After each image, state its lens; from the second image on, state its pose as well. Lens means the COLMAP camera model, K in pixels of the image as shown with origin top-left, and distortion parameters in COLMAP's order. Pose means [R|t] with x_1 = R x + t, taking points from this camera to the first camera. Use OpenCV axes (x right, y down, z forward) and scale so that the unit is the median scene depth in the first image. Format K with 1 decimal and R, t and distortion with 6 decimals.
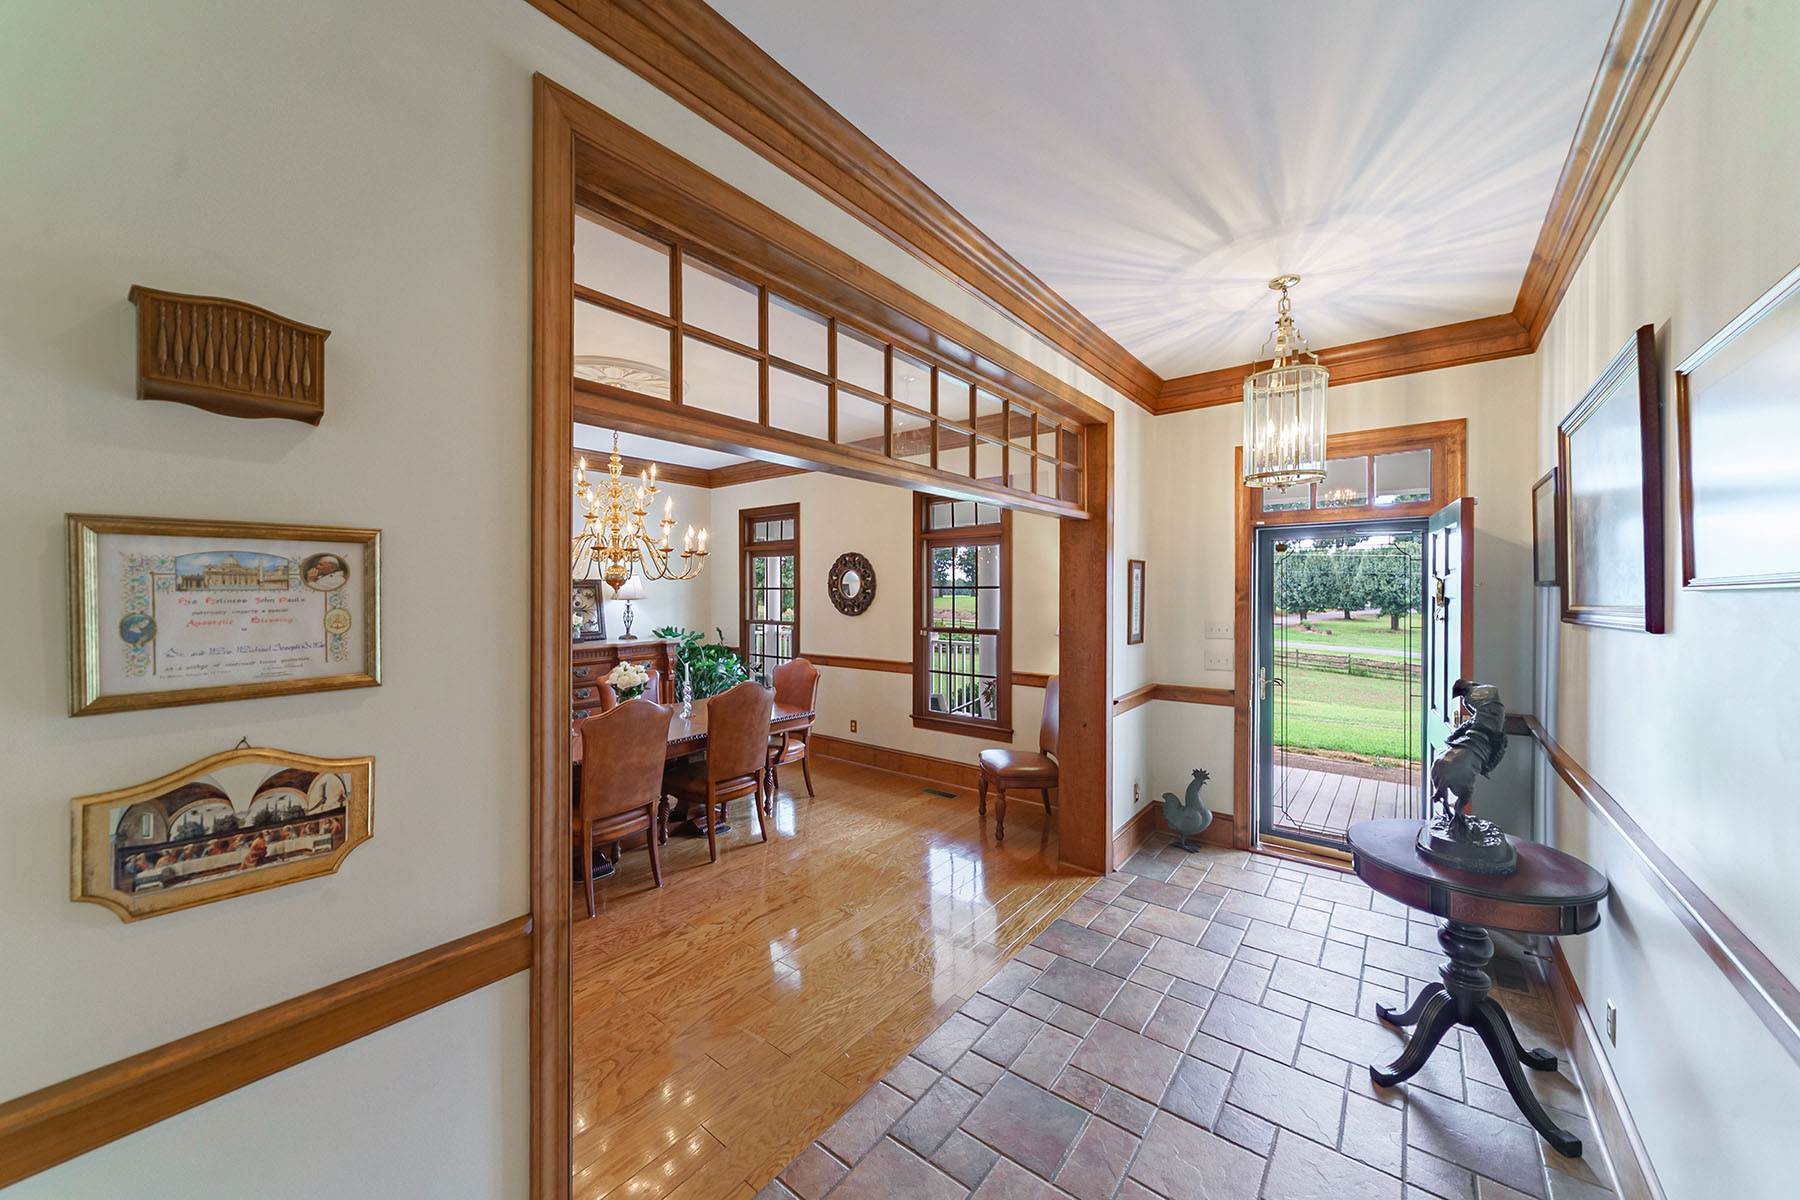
lens RADIAL K [[653.5, 0, 912.5], [0, 653.5, 591.7], [0, 0, 1]] dist [-0.004417, -0.000837]
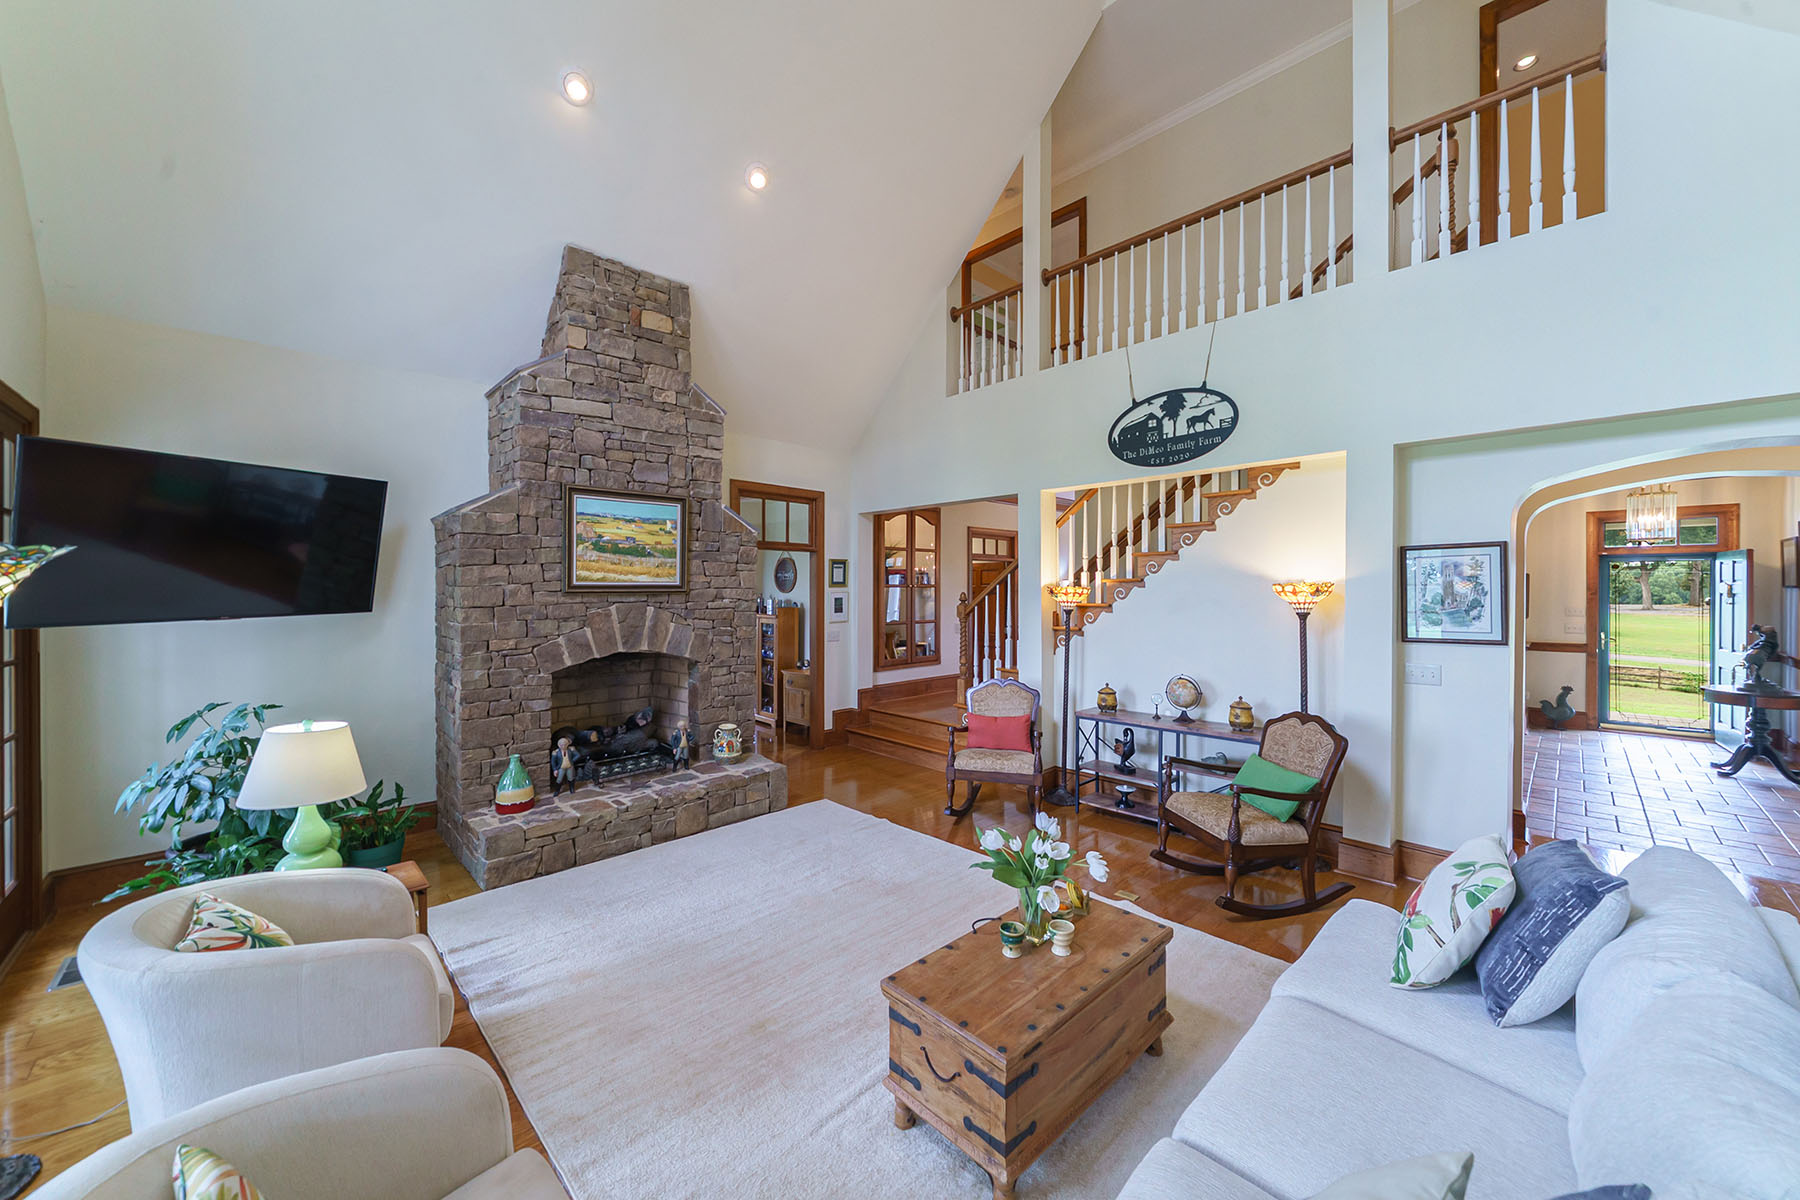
lens RADIAL K [[653.5, 0, 898.9], [0, 653.5, 594.1], [0, 0, 1]] dist [-0.004417, -0.000837]
pose [[0.989965, 0.002154, -0.141298, -1.186387], [-0.002309, 0.999997, -0.000933, 0.015264], [0.141296, 0.001250, 0.989967, -1.106690]]
